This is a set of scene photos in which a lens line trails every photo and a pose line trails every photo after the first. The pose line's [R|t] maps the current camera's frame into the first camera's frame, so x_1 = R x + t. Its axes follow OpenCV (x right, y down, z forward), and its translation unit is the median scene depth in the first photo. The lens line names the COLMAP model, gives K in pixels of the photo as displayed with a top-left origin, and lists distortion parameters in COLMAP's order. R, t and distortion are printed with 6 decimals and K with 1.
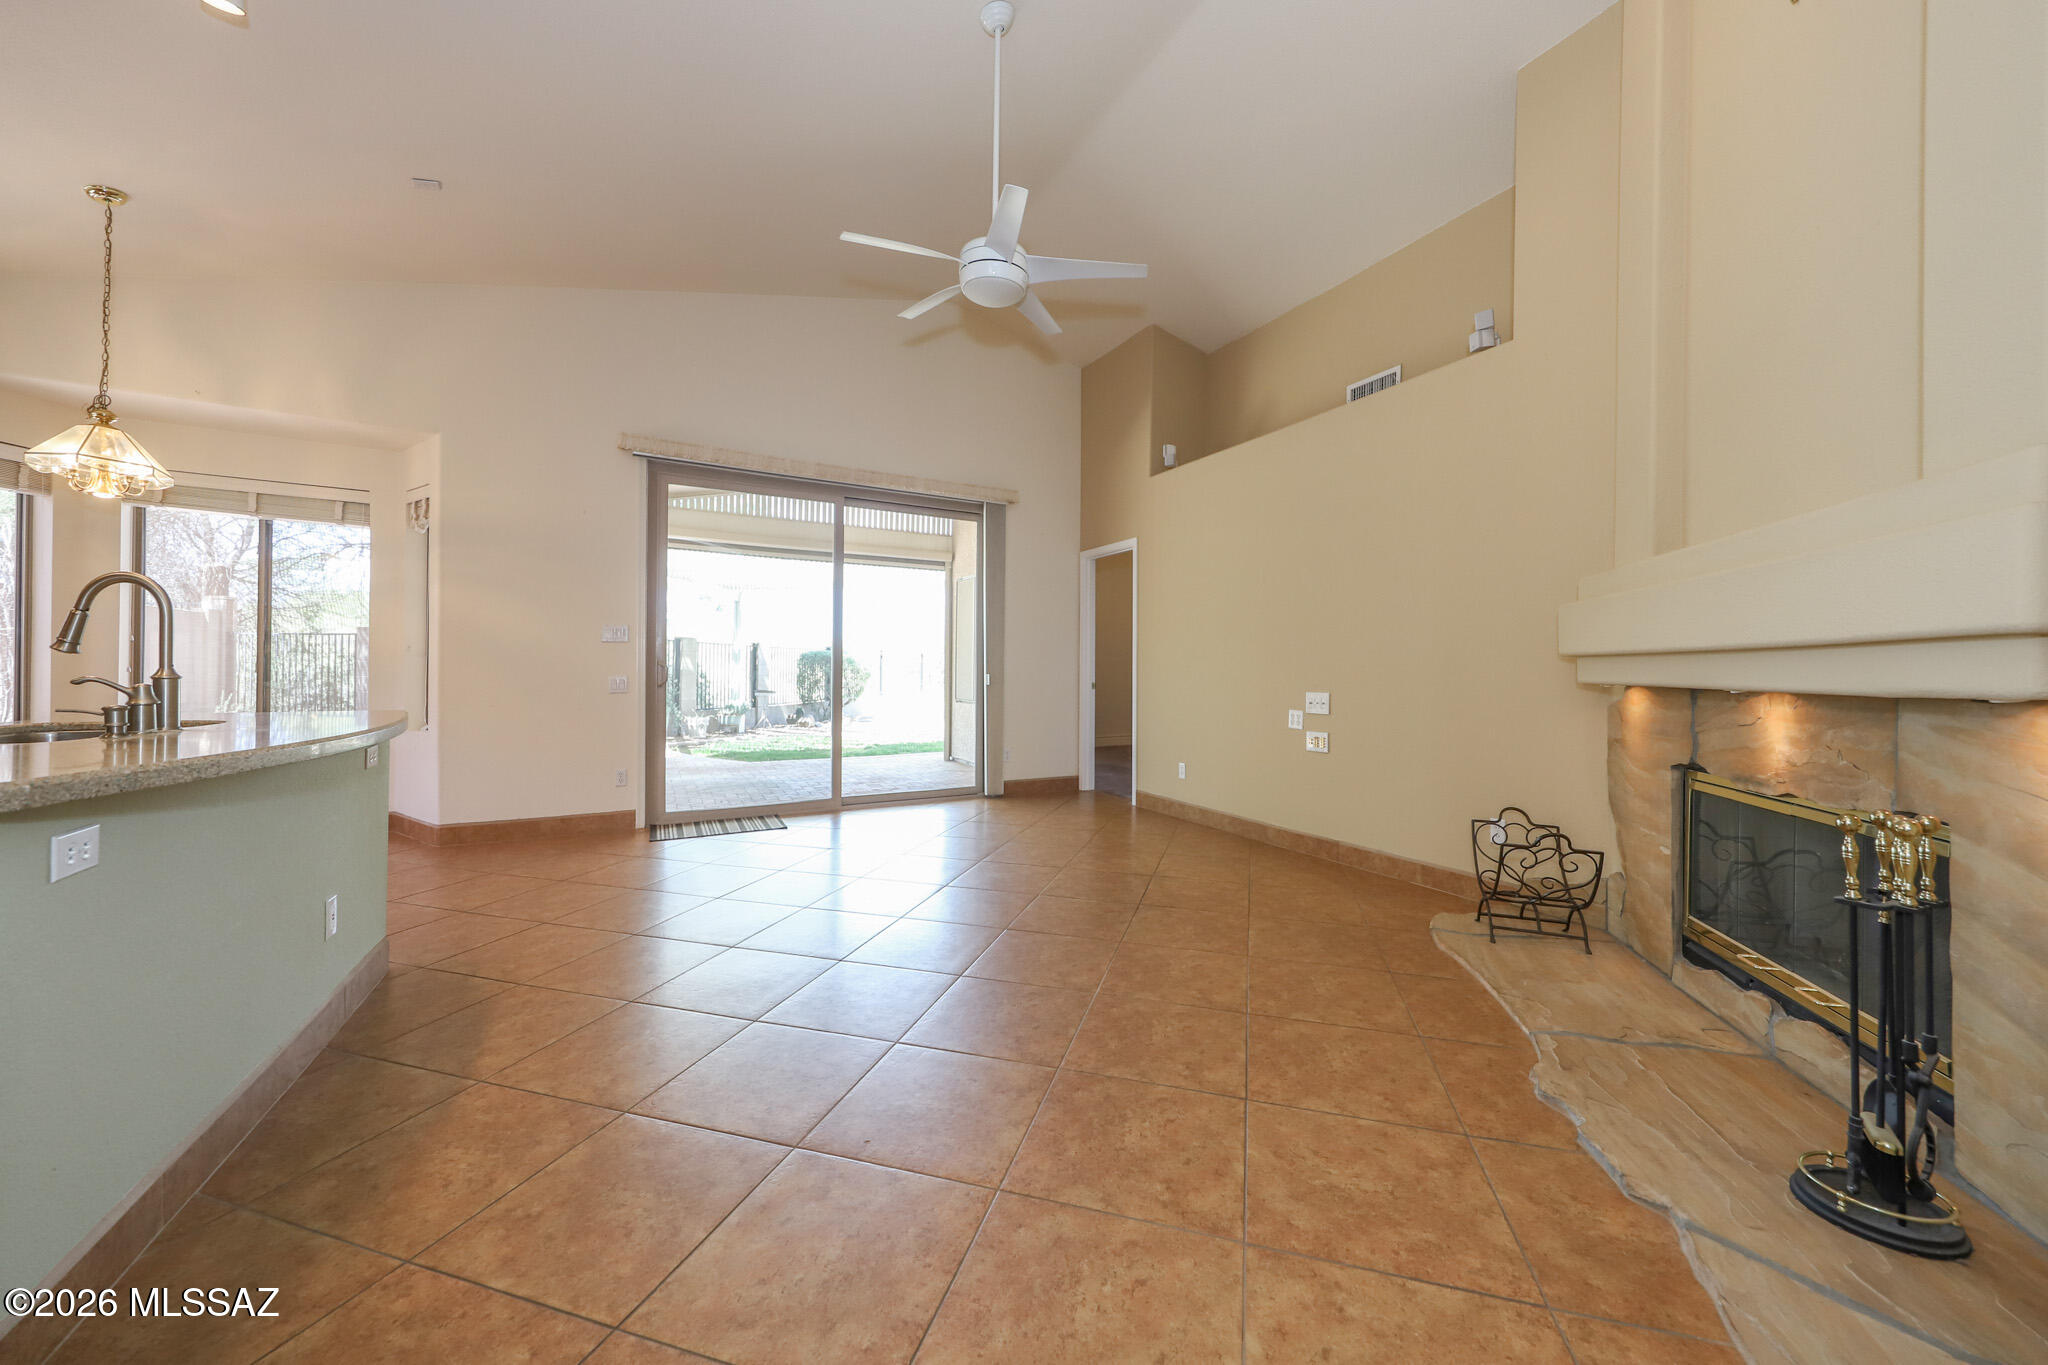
lens RADIAL K [[774.2, 0, 1021.6], [0, 774.2, 674.0], [0, 0, 1]] dist [0.009915, -0.001963]
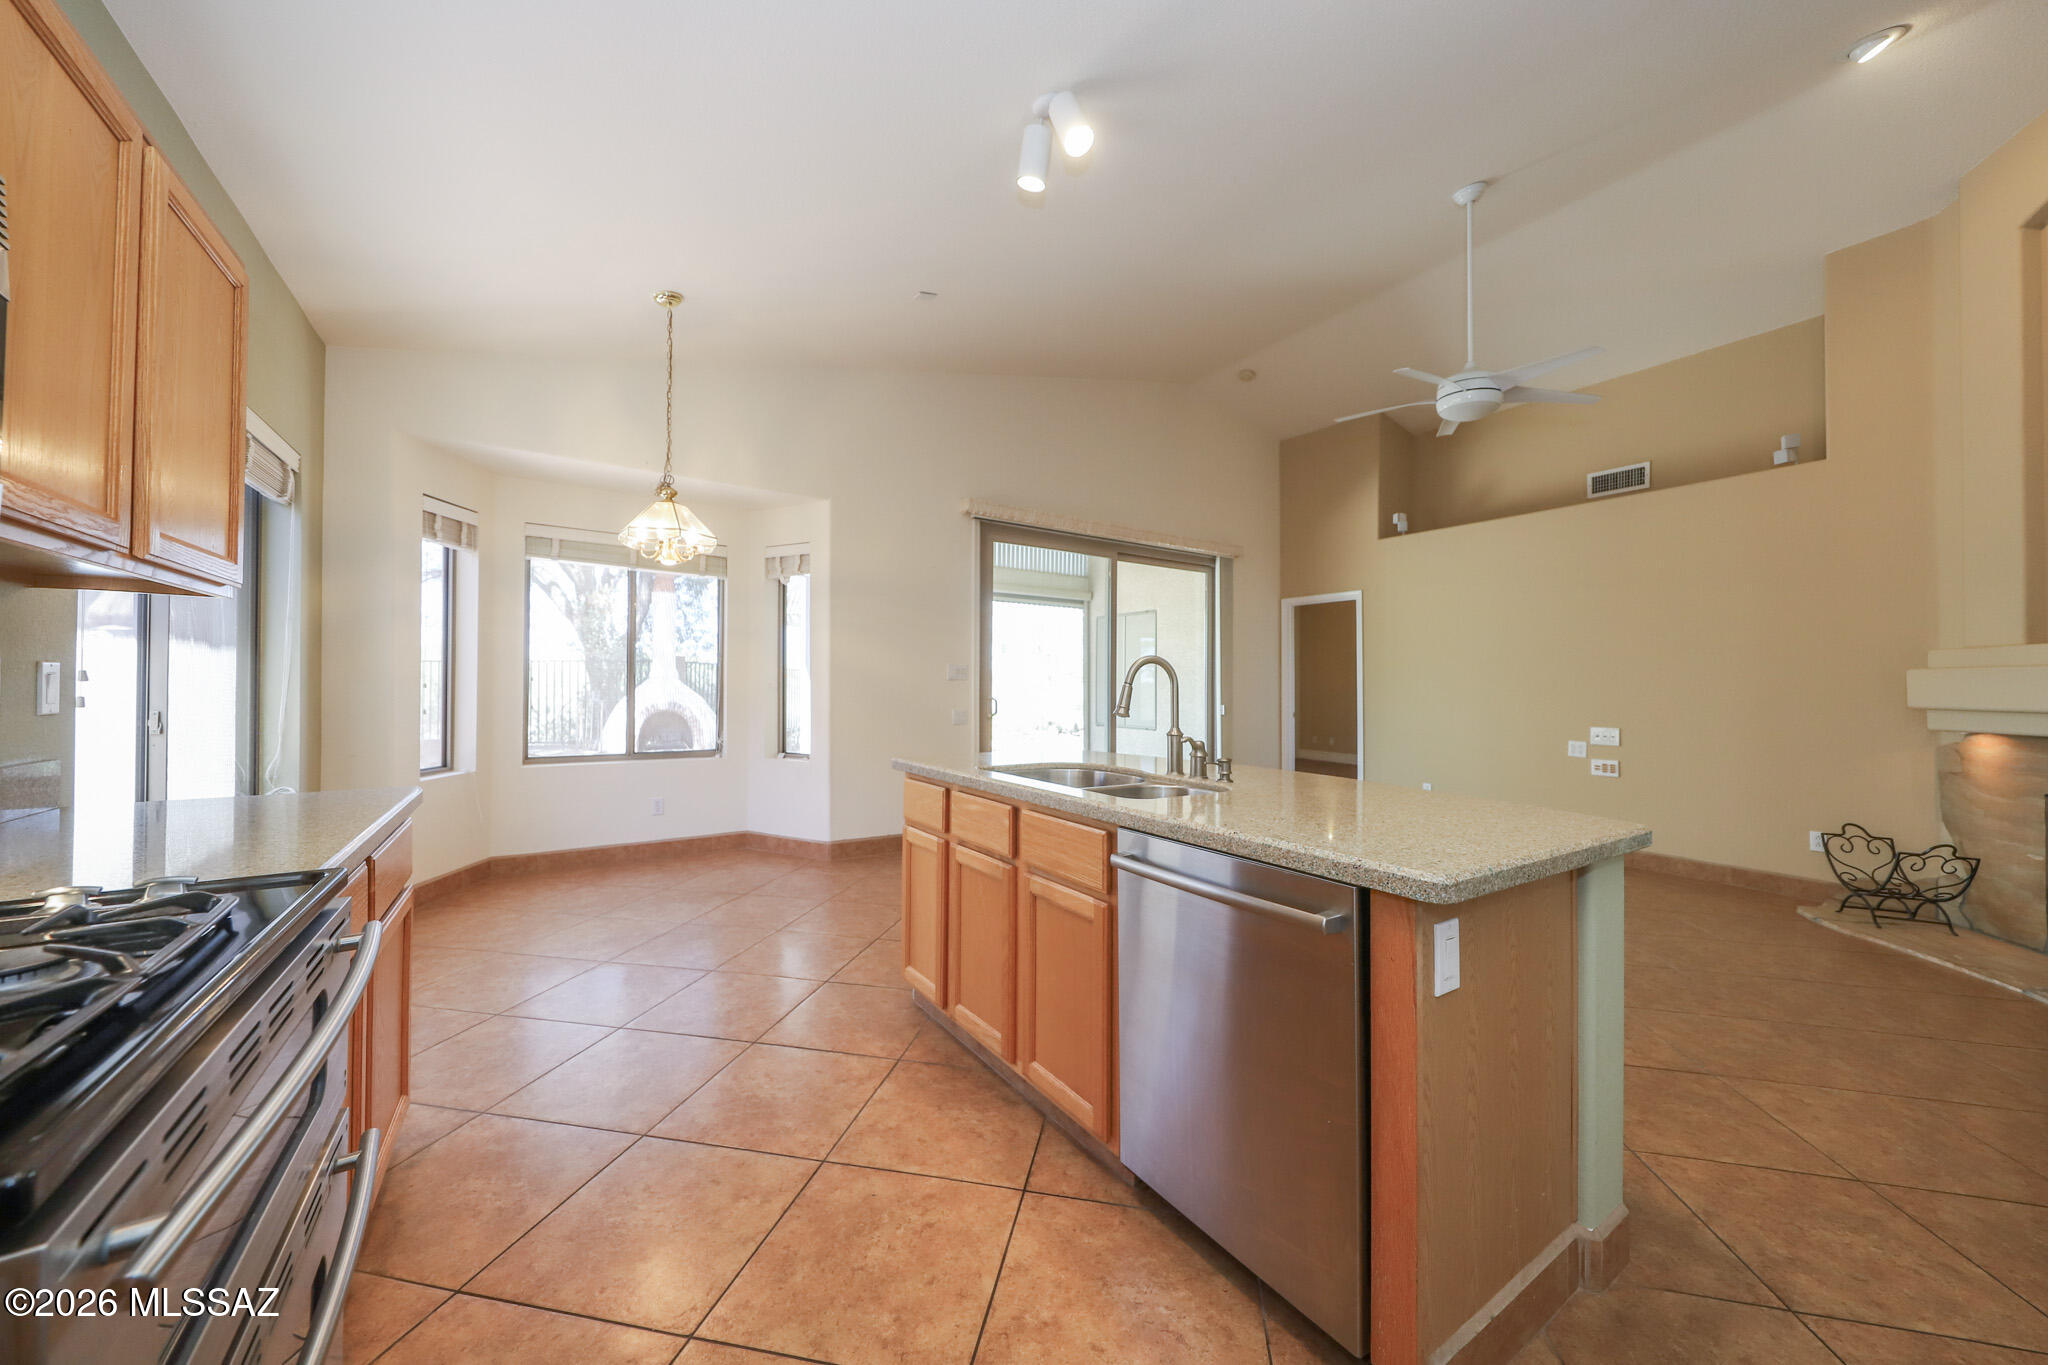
lens RADIAL K [[741.7, 0, 1028.5], [0, 741.7, 685.5], [0, 0, 1]] dist [0.011508, 0.000405]
pose [[0.995961, -0.000816, 0.089784, -0.510861], [0.001369, 0.999980, -0.006096, -0.031792], [-0.089777, 0.006195, 0.995943, -0.076776]]
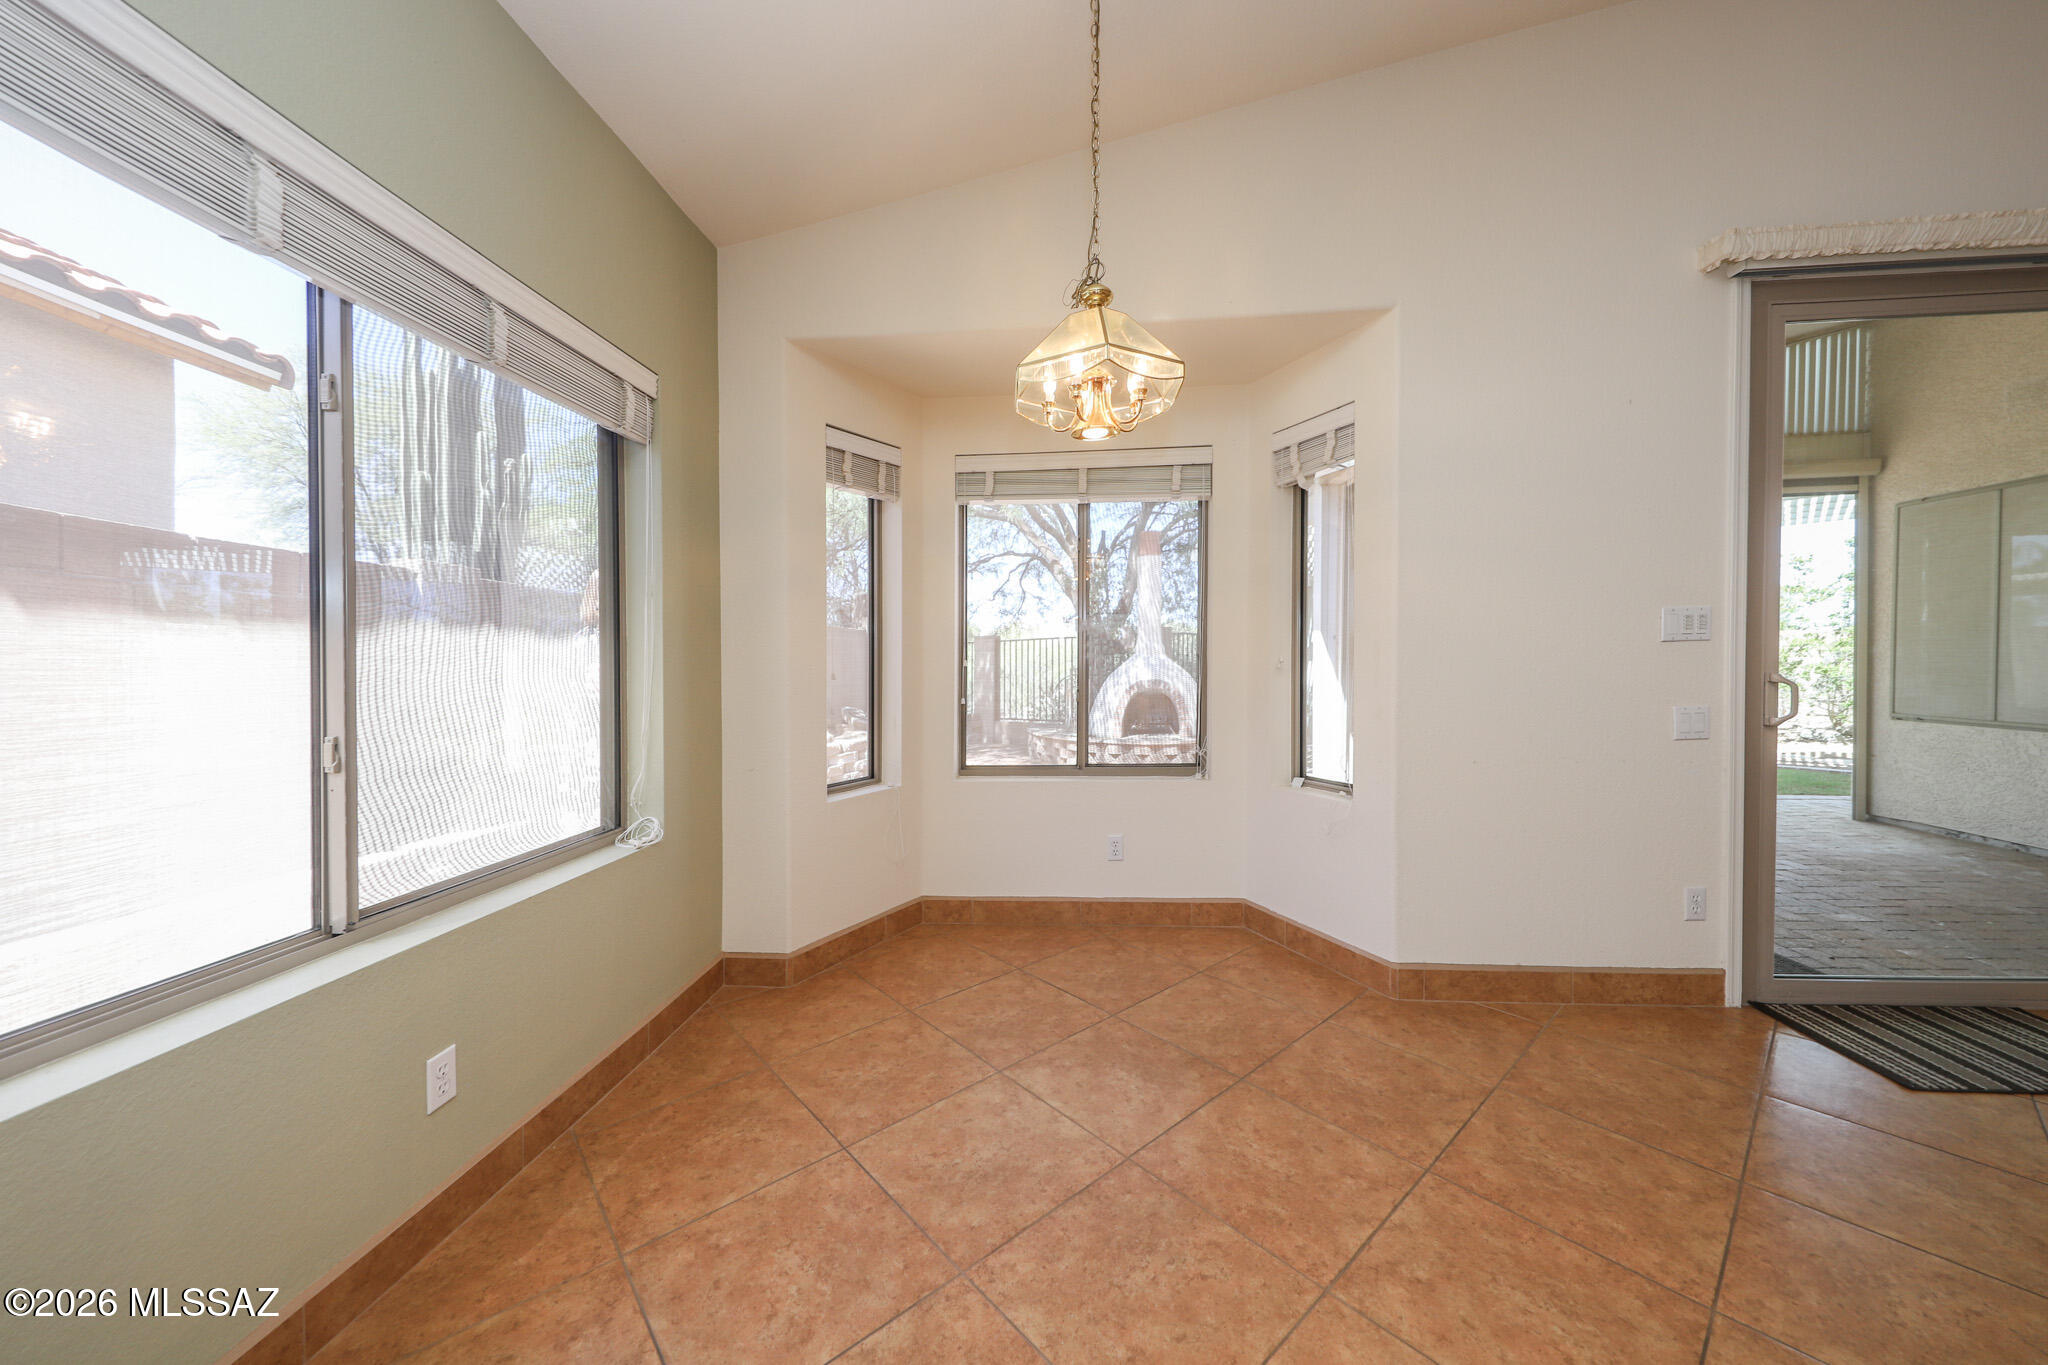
lens RADIAL K [[774.2, 0, 1011.6], [0, 774.2, 684.8], [0, 0, 1]] dist [0.009915, -0.001963]
pose [[0.852469, -0.009065, -0.522700, -0.629945], [0.028679, 0.999155, 0.029443, -0.045820], [0.521991, -0.040090, 0.852008, 0.312479]]
